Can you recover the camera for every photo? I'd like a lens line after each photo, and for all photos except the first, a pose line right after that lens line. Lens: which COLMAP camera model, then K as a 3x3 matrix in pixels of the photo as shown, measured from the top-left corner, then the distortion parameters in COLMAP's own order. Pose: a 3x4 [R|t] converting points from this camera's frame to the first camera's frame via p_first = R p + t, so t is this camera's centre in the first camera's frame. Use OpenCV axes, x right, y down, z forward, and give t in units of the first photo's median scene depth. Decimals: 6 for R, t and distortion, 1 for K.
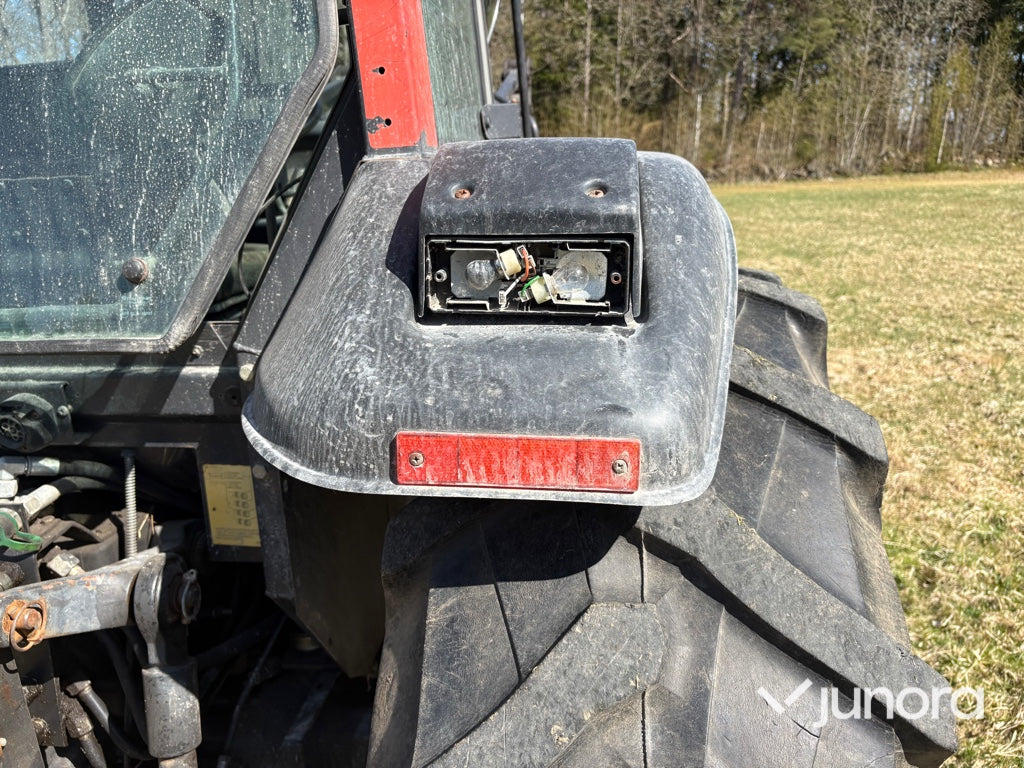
lens RADIAL K [[783.7, 0, 512.5], [0, 783.7, 383.5], [0, 0, 1]] dist [0.019996, -0.024752]
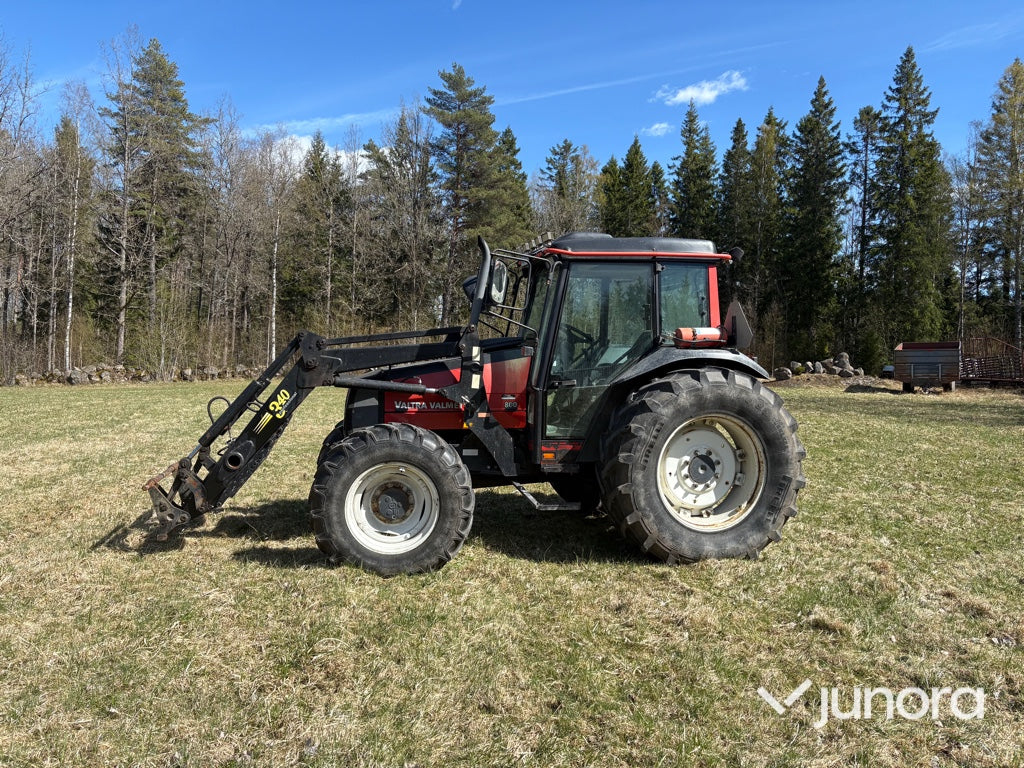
lens RADIAL K [[776.1, 0, 518.4], [0, 776.1, 394.6], [0, 0, 1]] dist [0.048978, -0.037035]
pose [[0.950971, 0.020850, 0.308577, 0.000612], [0.050460, 0.973897, -0.221312, 0.072930], [-0.305136, 0.226033, 0.925095, -0.240291]]
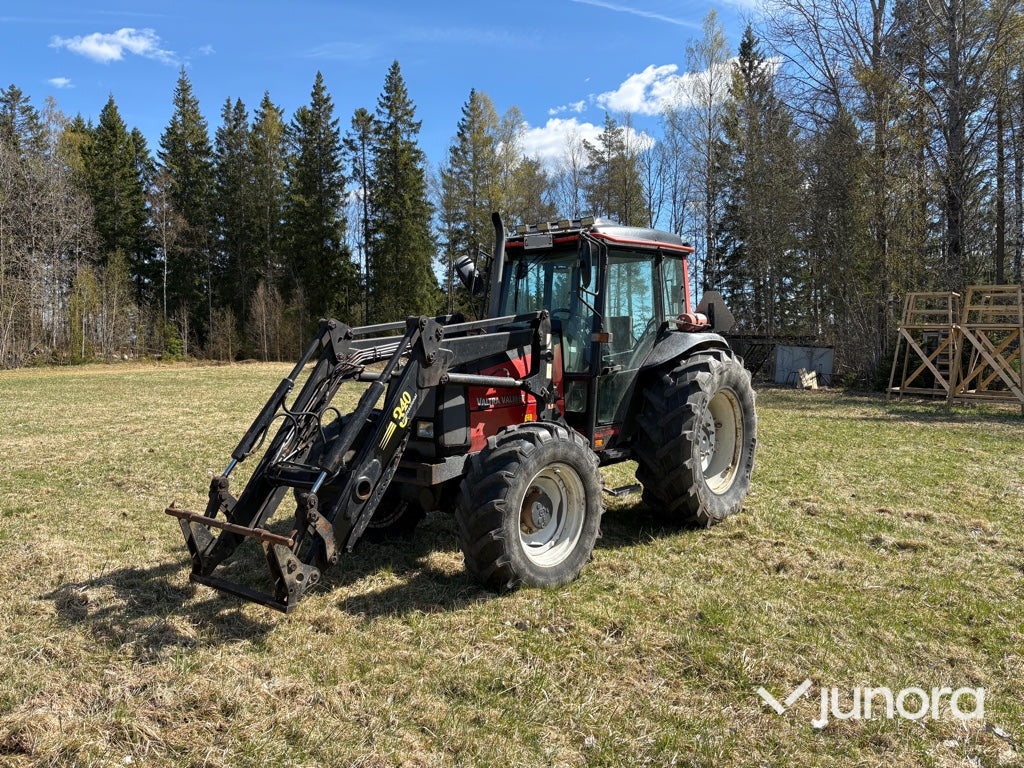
lens RADIAL K [[776.1, 0, 514.6], [0, 776.1, 385.2], [0, 0, 1]] dist [0.048978, -0.037035]
pose [[0.561599, -0.030180, 0.826859, -0.081244], [0.228359, 0.966174, -0.119835, 0.054748], [-0.795273, 0.256120, 0.549494, -0.171135]]
